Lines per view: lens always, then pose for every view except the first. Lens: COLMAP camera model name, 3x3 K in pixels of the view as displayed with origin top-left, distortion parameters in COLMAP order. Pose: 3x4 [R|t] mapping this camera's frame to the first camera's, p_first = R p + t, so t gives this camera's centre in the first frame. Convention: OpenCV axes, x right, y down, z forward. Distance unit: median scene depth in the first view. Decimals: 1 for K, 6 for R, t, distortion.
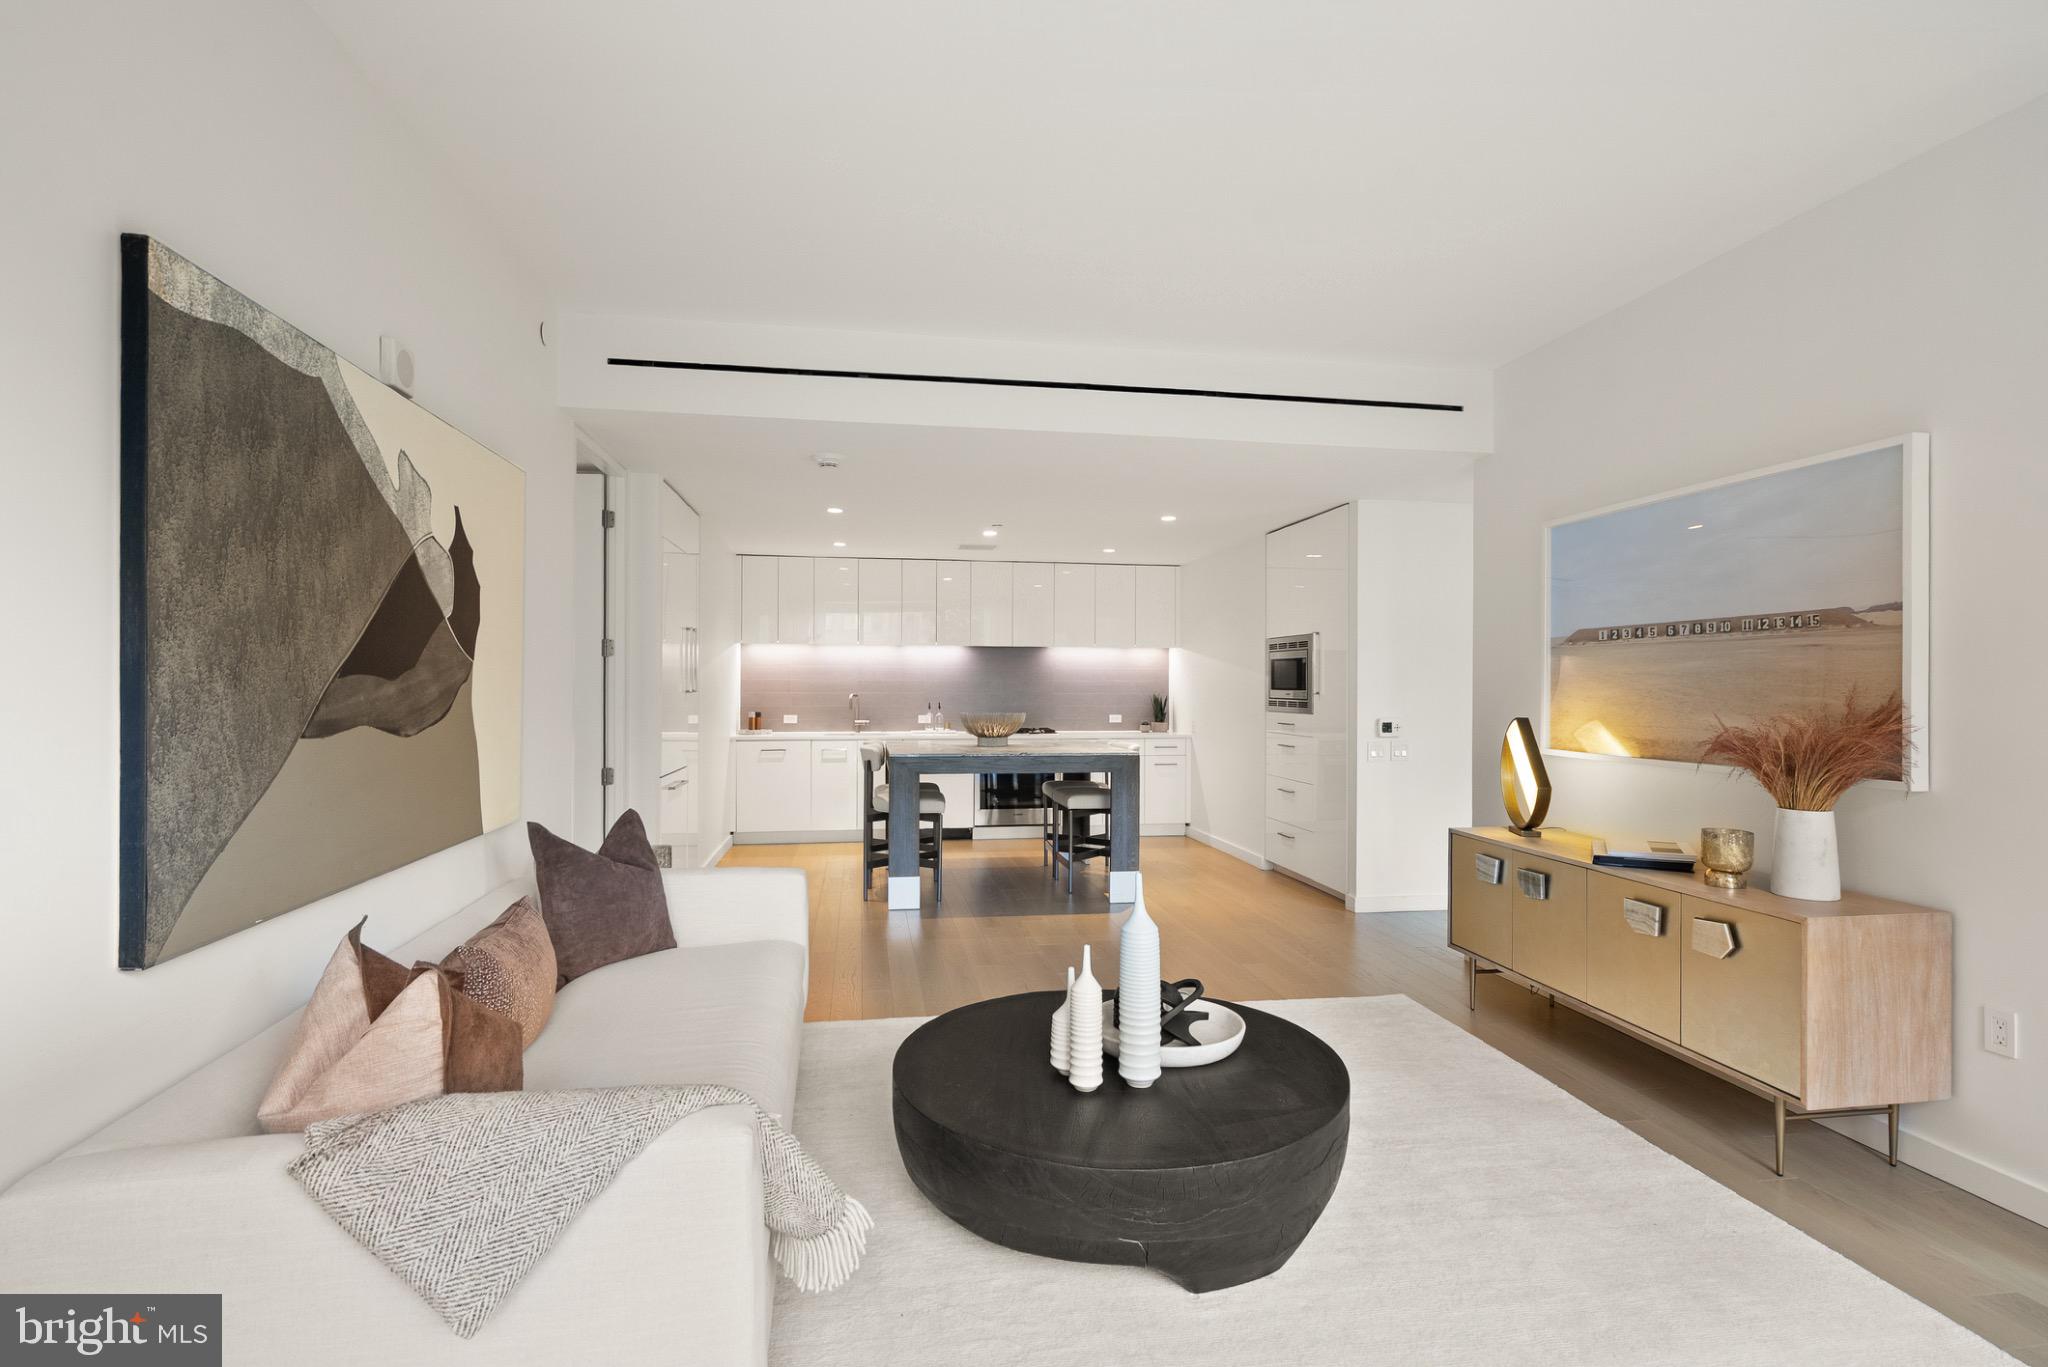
lens RADIAL K [[964.3, 0, 1024.0], [0, 964.3, 683.5], [0, 0, 1]] dist [0.002368, 0.000520]
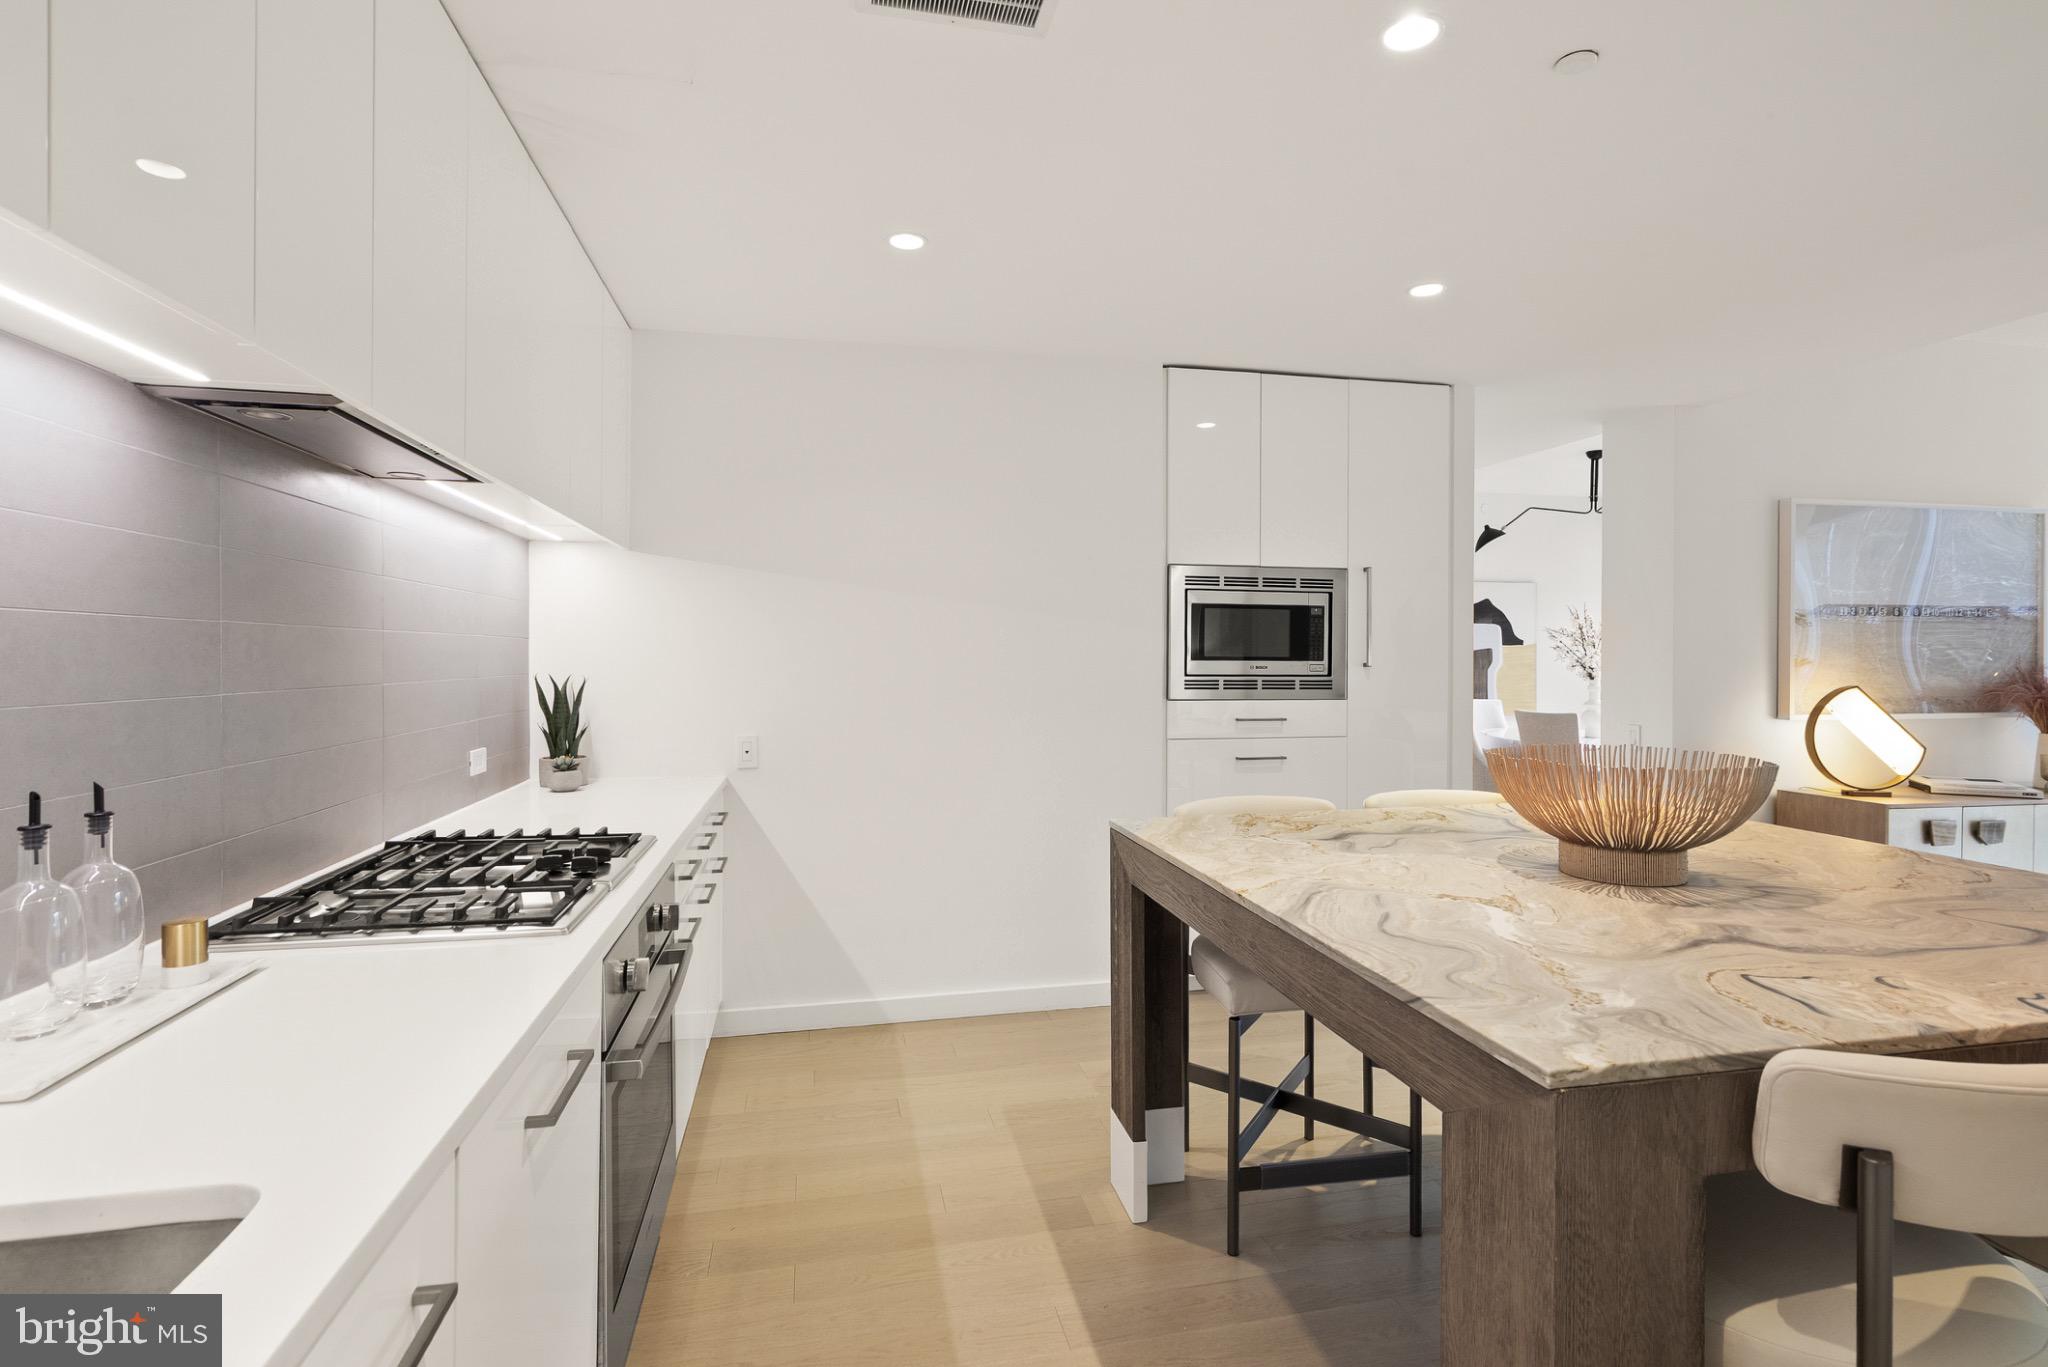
lens RADIAL K [[953.5, 0, 1026.0], [0, 953.5, 666.1], [0, 0, 1]] dist [0.001270, 0.000346]
pose [[-0.043558, -0.014115, 0.998951, -0.223571], [-0.005541, 0.999888, 0.013887, 0.002487], [-0.999036, -0.004931, -0.043632, 0.914524]]
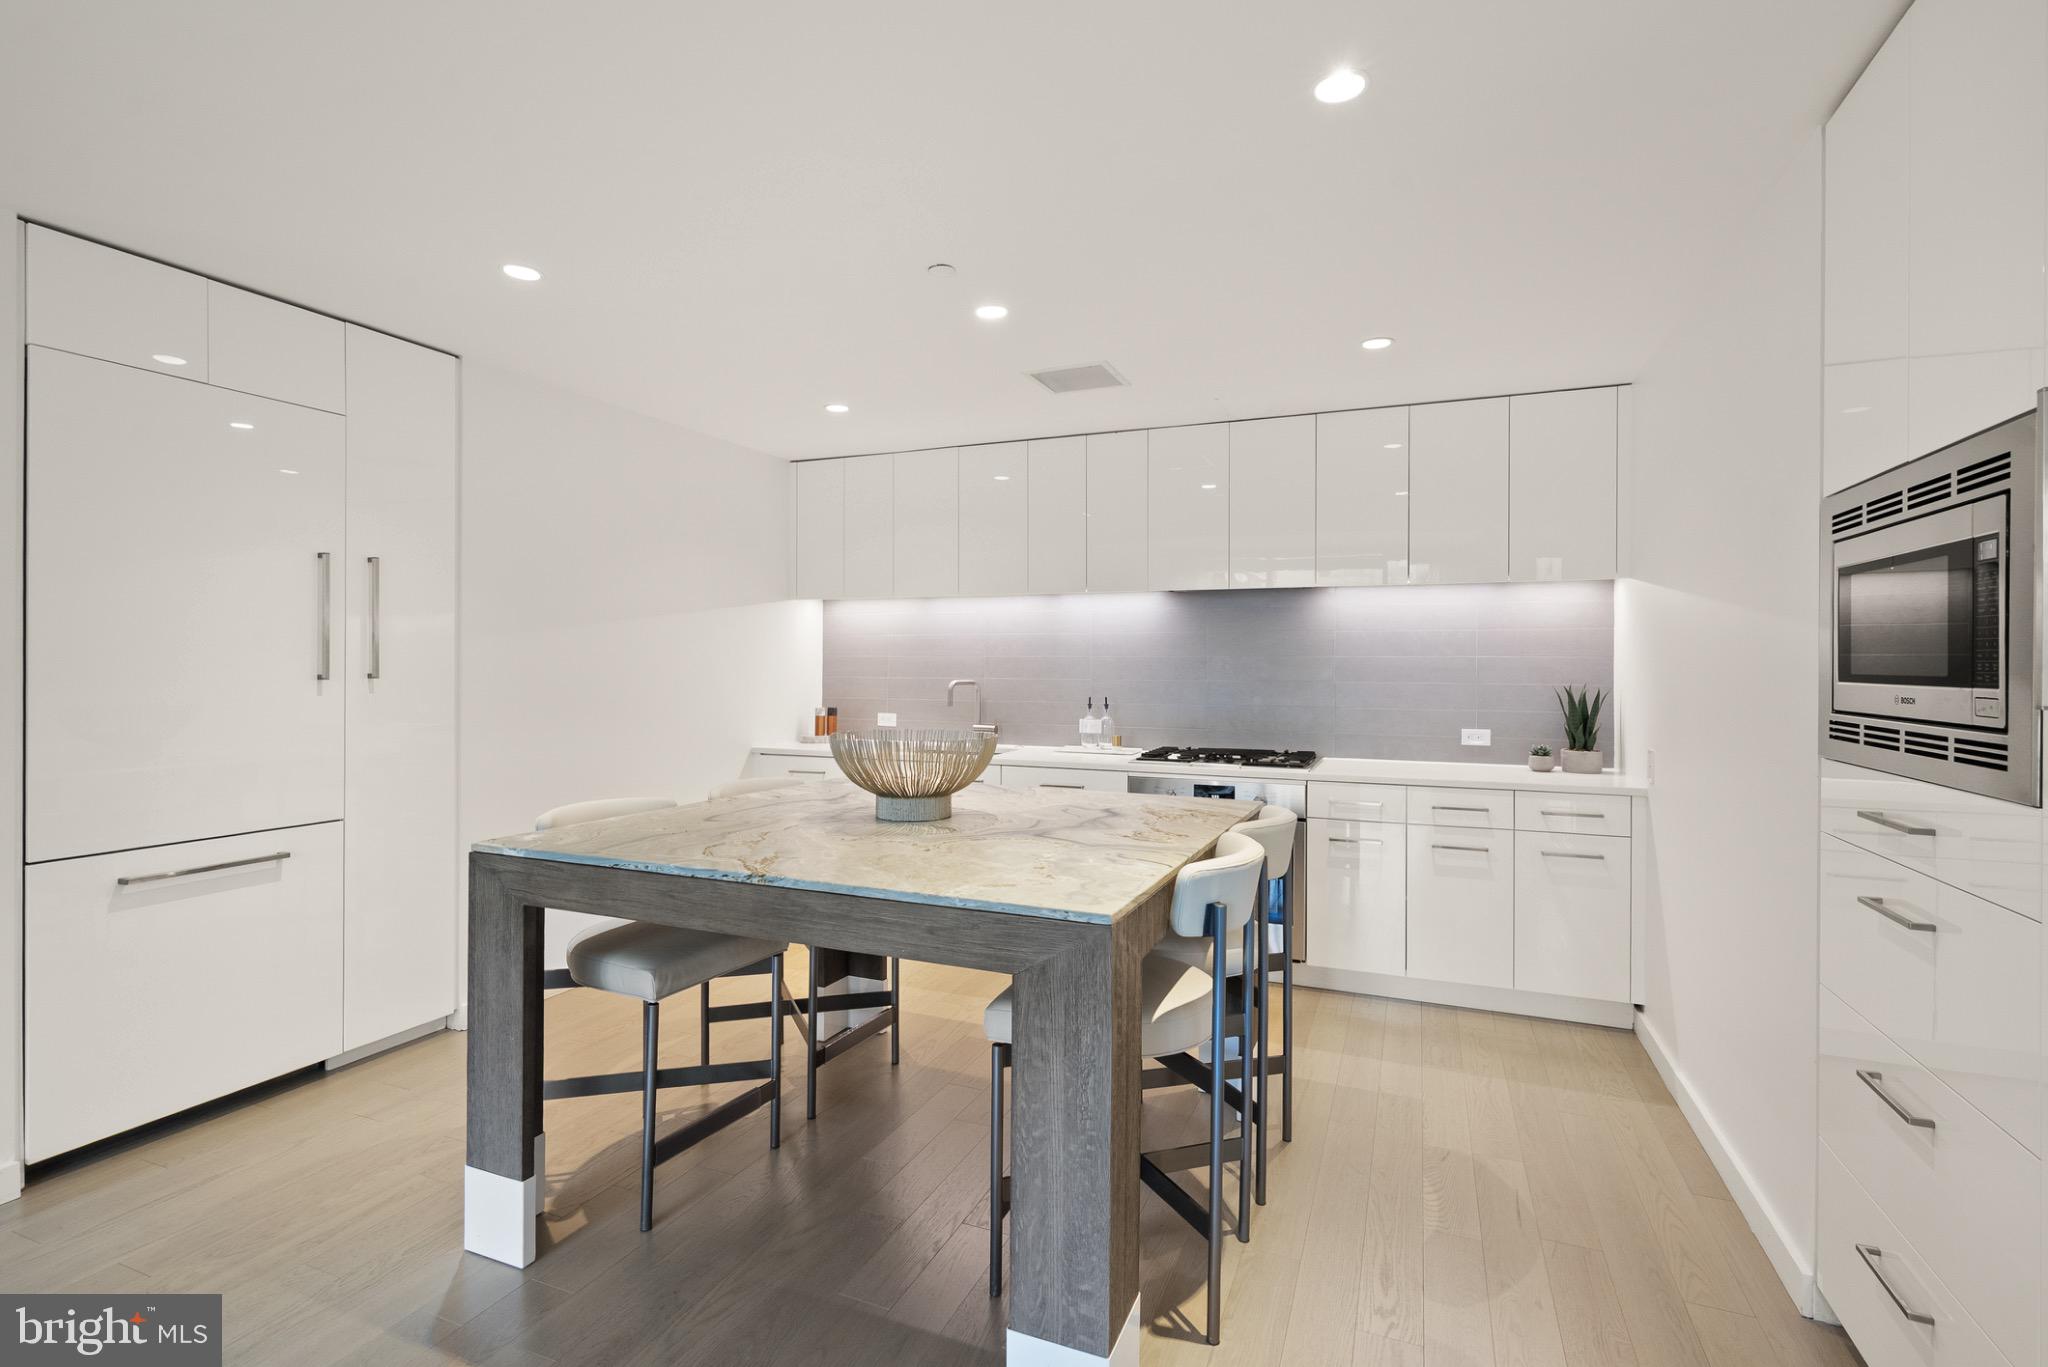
lens RADIAL K [[953.5, 0, 1026.0], [0, 953.5, 666.1], [0, 0, 1]] dist [0.001270, 0.000346]
pose [[0.848471, -0.000091, -0.529242, 0.167477], [0.000678, 0.999999, 0.000915, 0.001555], [0.529241, -0.001135, 0.848471, 0.534309]]
